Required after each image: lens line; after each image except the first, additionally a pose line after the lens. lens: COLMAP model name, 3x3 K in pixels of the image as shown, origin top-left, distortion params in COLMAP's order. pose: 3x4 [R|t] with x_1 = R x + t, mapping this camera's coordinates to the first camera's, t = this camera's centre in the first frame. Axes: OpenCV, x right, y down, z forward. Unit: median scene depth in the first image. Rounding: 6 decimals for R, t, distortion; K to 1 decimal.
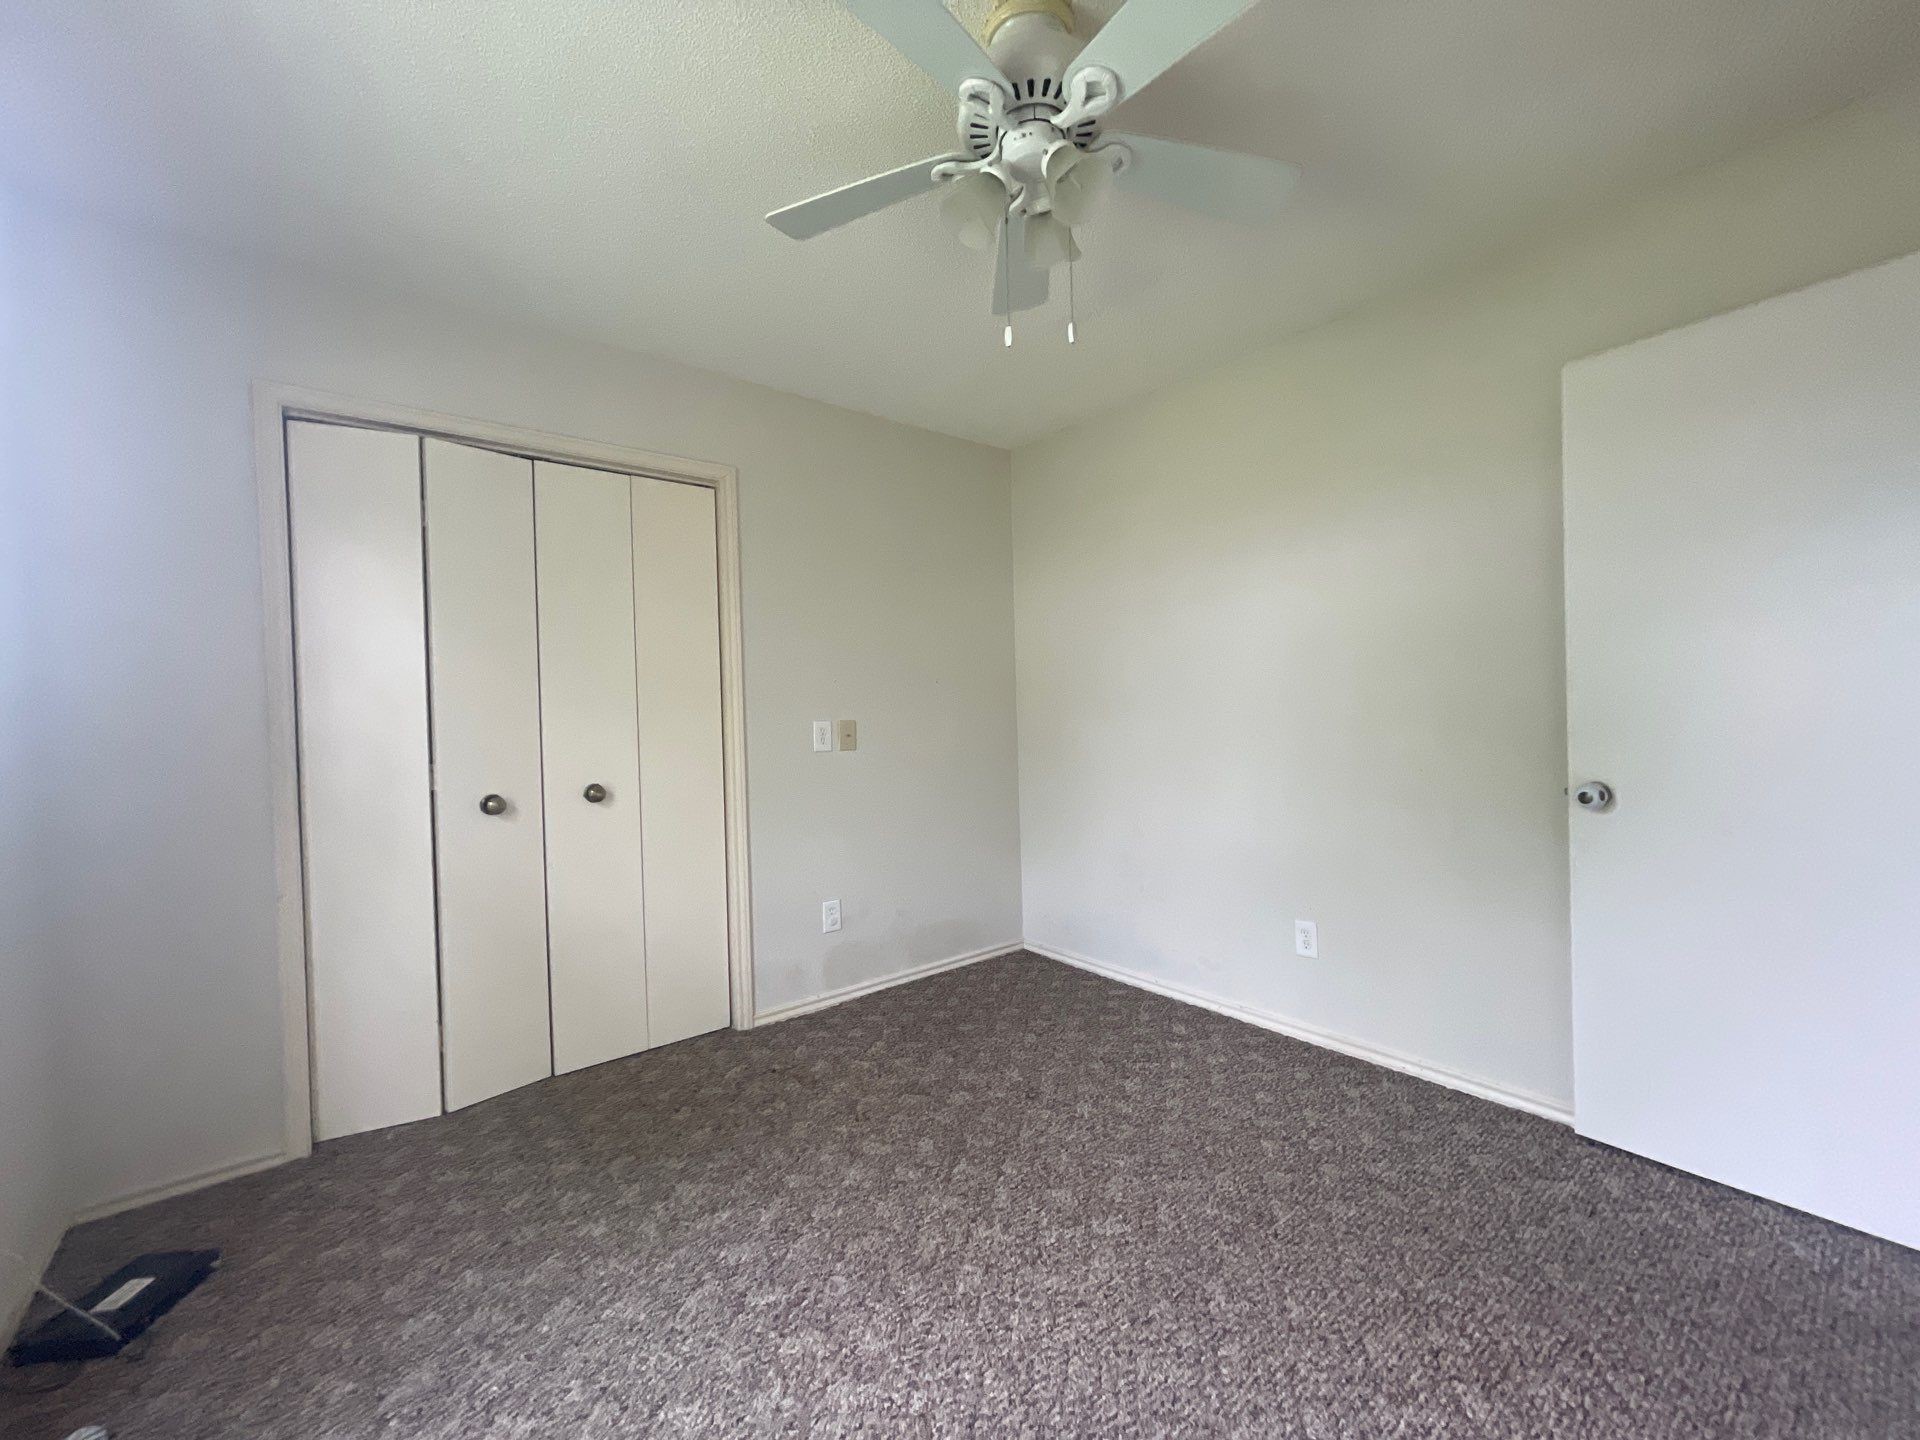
lens RADIAL K [[776.5, 0, 961.1], [0, 776.5, 723.1], [0, 0, 1]] dist [0.001578, 0.000245]
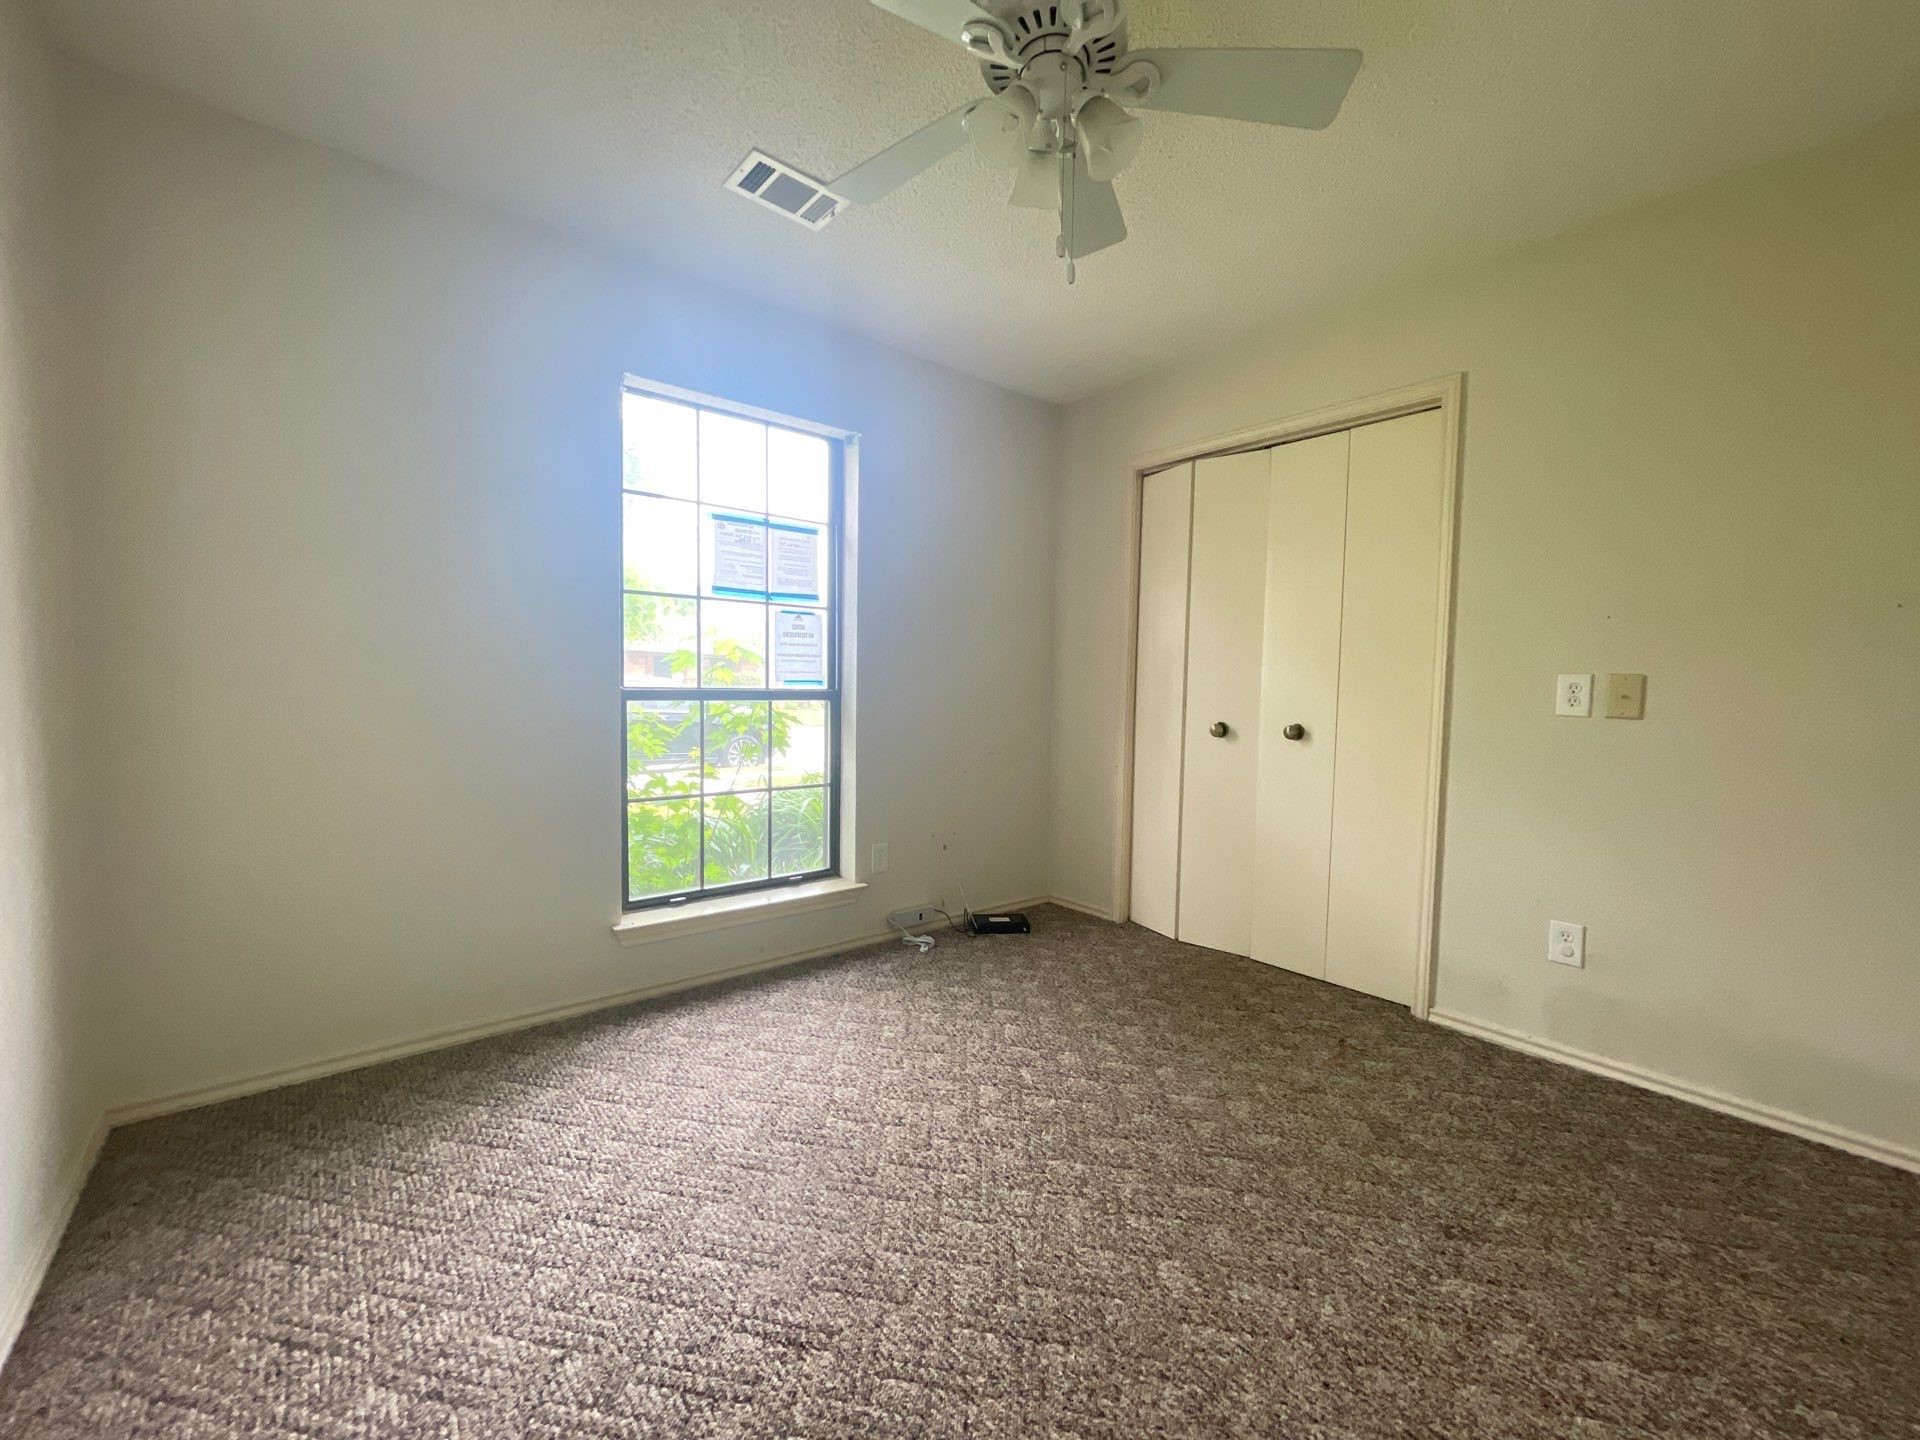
lens RADIAL K [[776.5, 0, 960.2], [0, 776.5, 724.8], [0, 0, 1]] dist [0.001578, 0.000245]
pose [[0.015953, 0.080904, -0.996594, 0.800600], [-0.032180, 0.996246, 0.080360, 0.005738], [0.999355, 0.030788, 0.018496, 0.616986]]
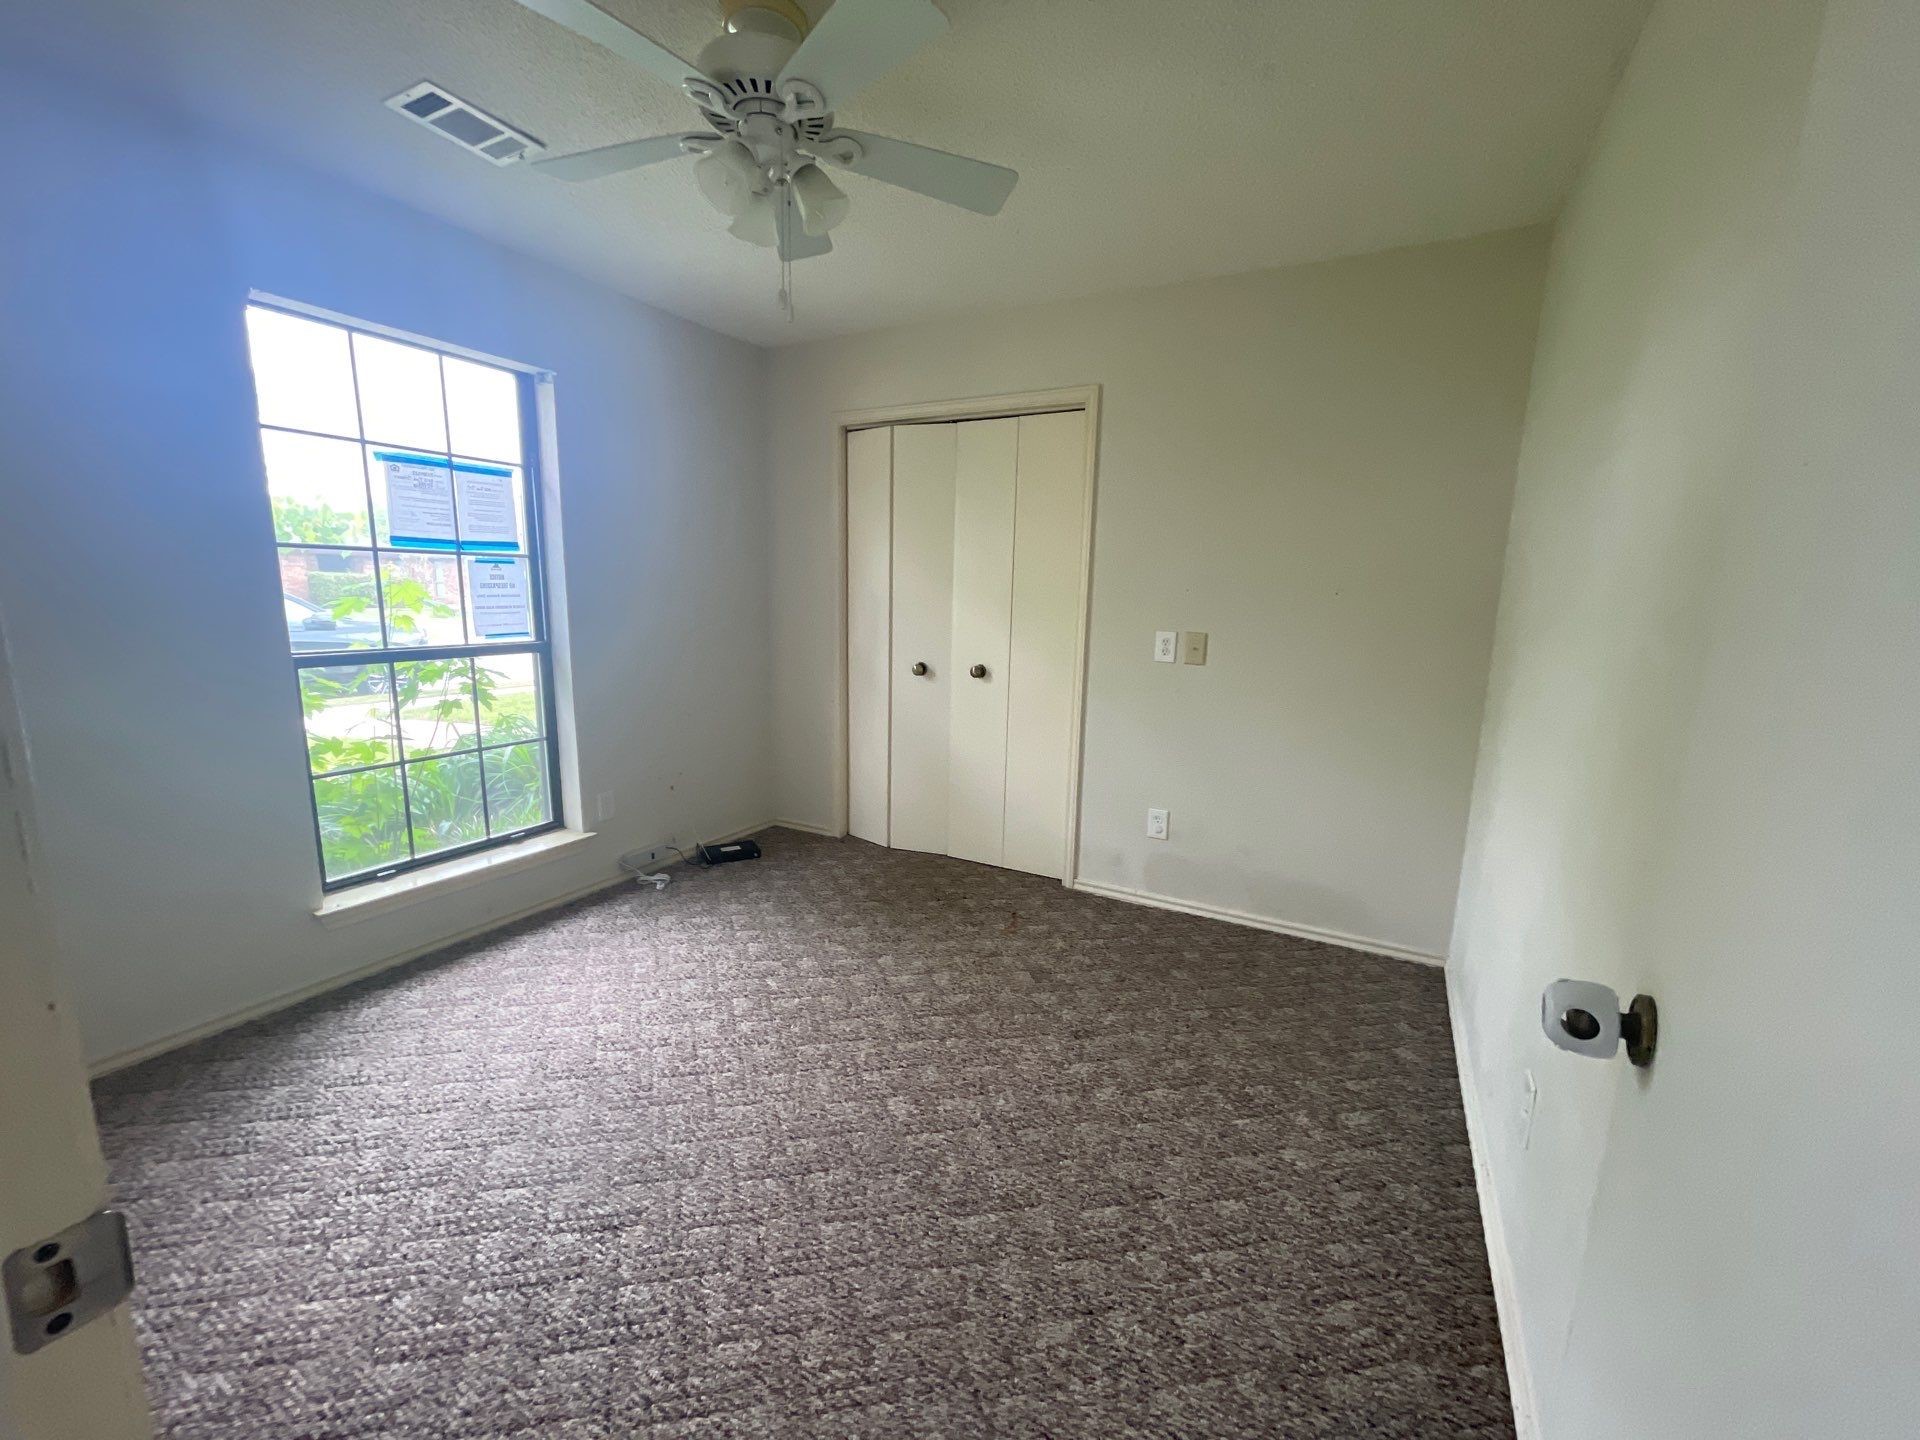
lens RADIAL K [[776.5, 0, 957.6], [0, 776.5, 723.7], [0, 0, 1]] dist [0.001578, 0.000245]
pose [[0.380030, 0.194189, -0.904360, 0.946149], [-0.044331, 0.980414, 0.191891, -0.097788], [0.923911, -0.032833, 0.381195, 0.555509]]
